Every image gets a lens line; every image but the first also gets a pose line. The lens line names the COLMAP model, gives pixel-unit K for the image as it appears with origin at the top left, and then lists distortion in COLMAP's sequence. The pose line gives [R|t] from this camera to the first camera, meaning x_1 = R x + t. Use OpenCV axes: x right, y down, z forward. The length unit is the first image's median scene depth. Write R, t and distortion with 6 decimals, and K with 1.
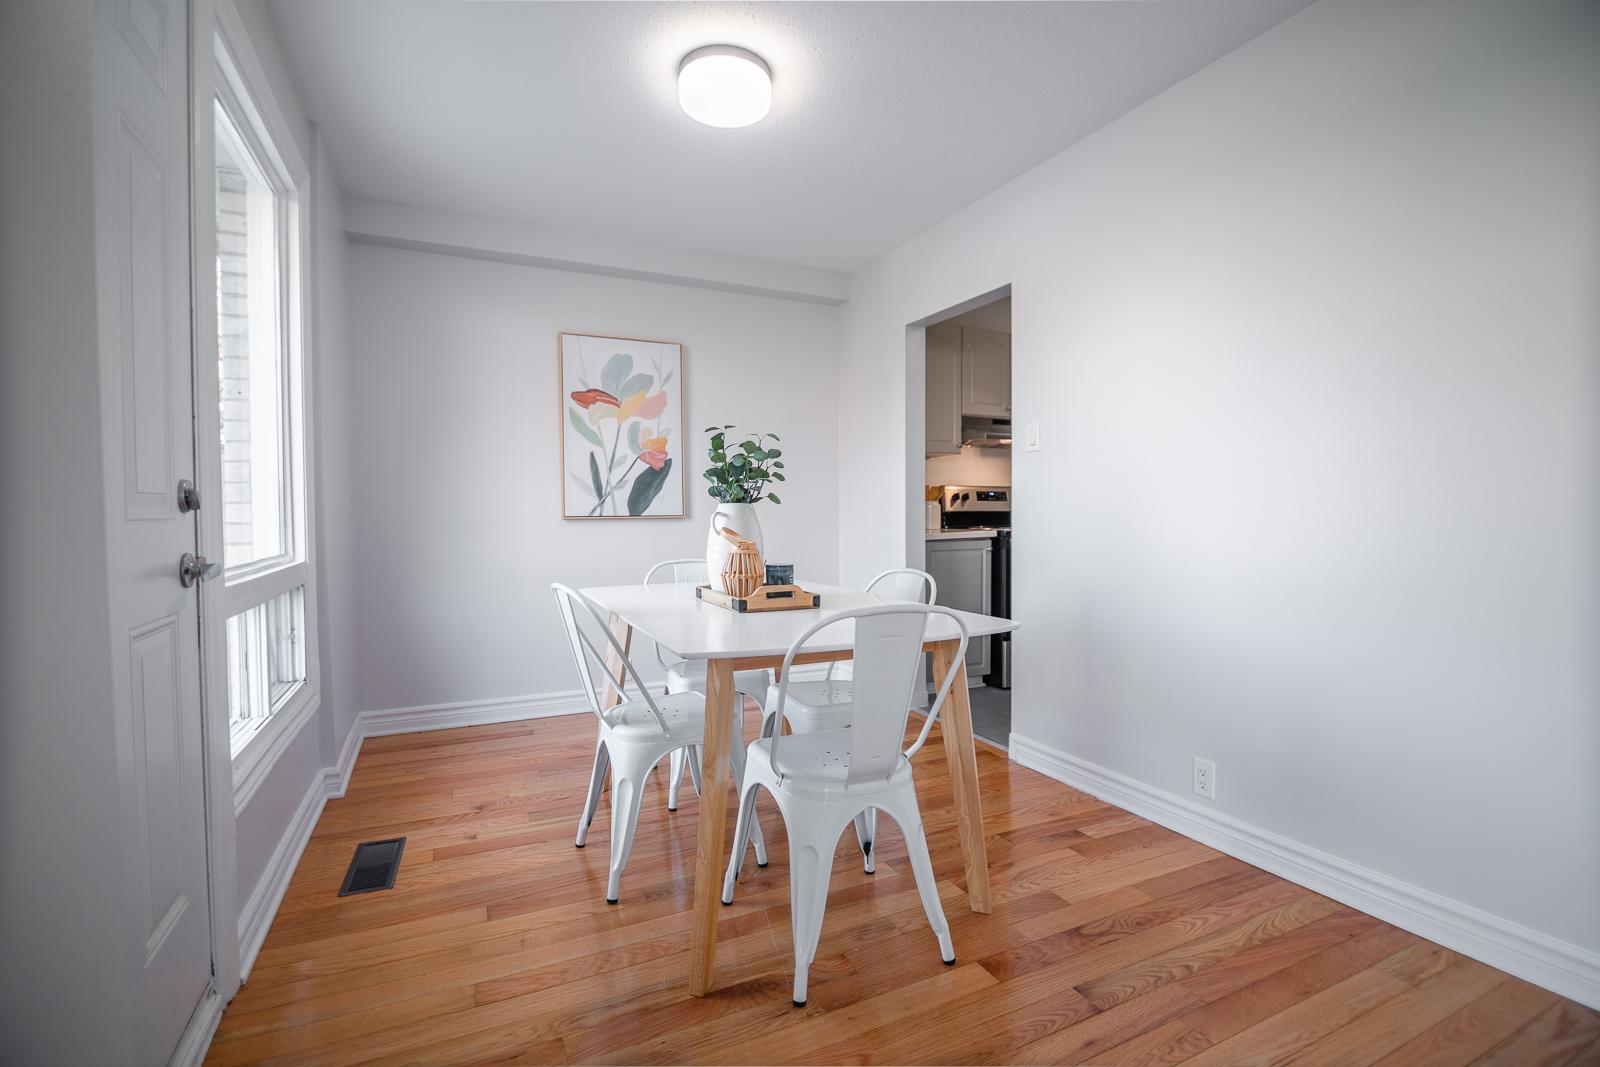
lens RADIAL K [[718.1, 0, 798.0], [0, 718.1, 525.0], [0, 0, 1]] dist [-0.007305, -0.002701]
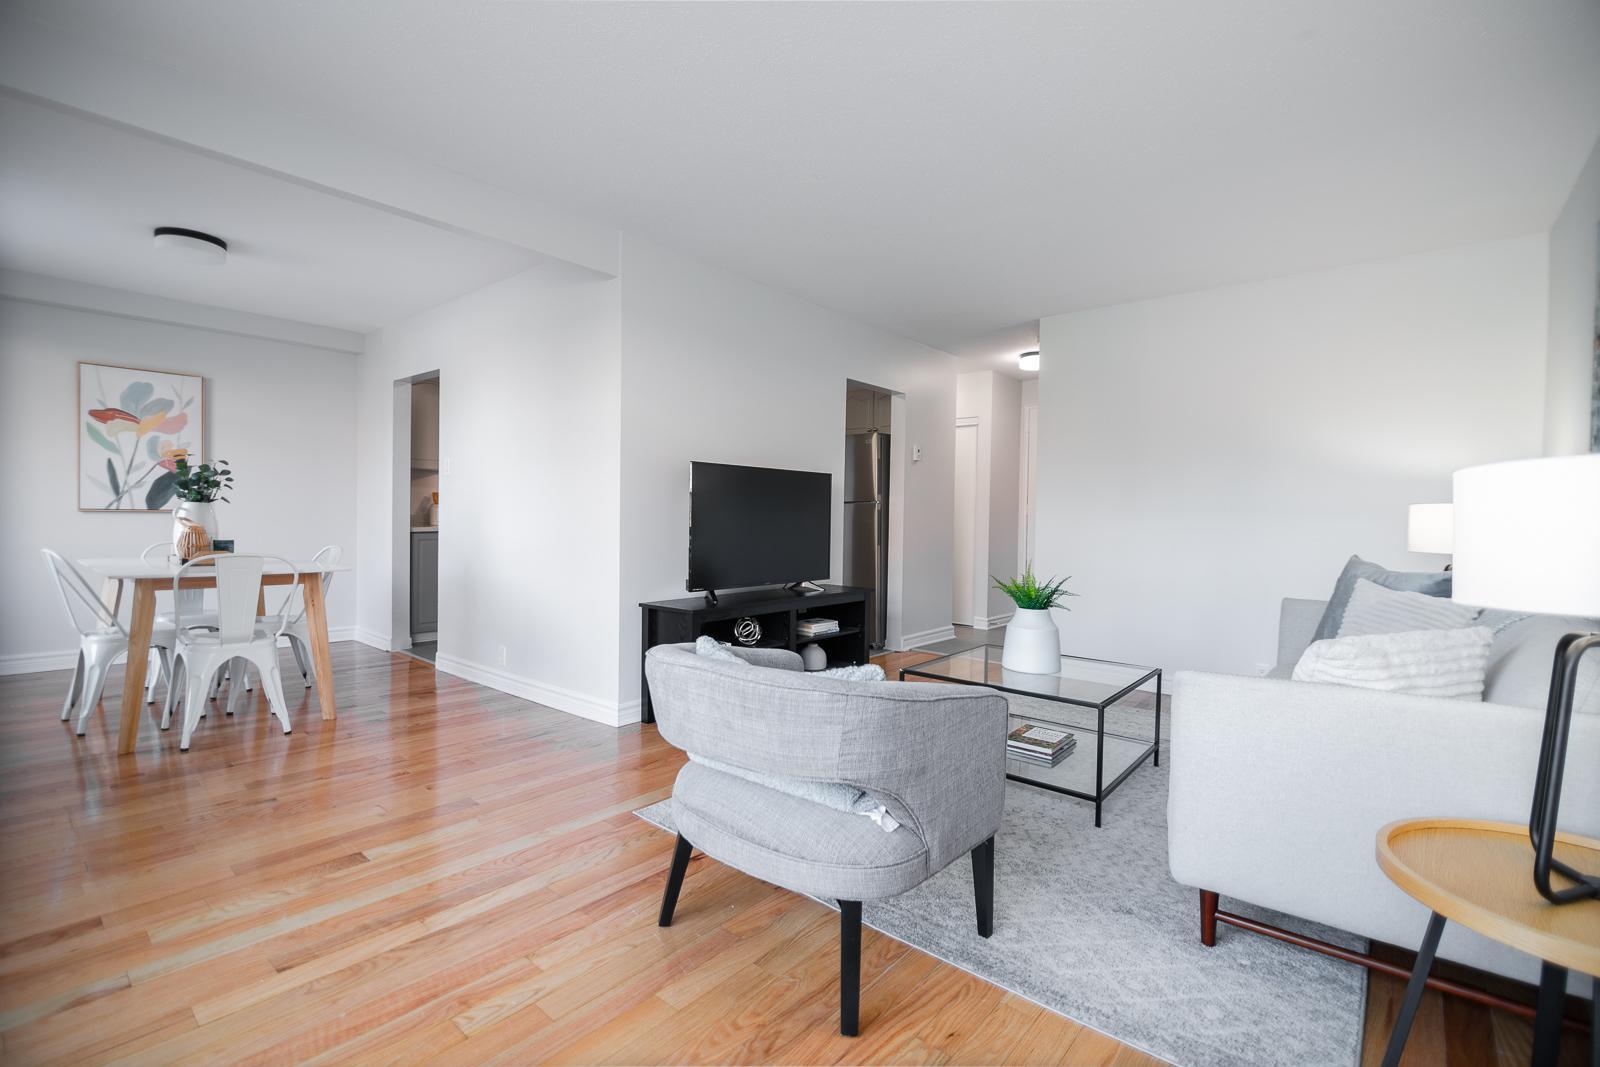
lens RADIAL K [[718.1, 0, 797.0], [0, 718.1, 528.5], [0, 0, 1]] dist [-0.007305, -0.002701]
pose [[0.913445, 0.013385, 0.406742, 0.309023], [-0.013043, 0.999908, -0.003615, 0.010524], [-0.406753, -0.002003, 0.913536, -0.631888]]
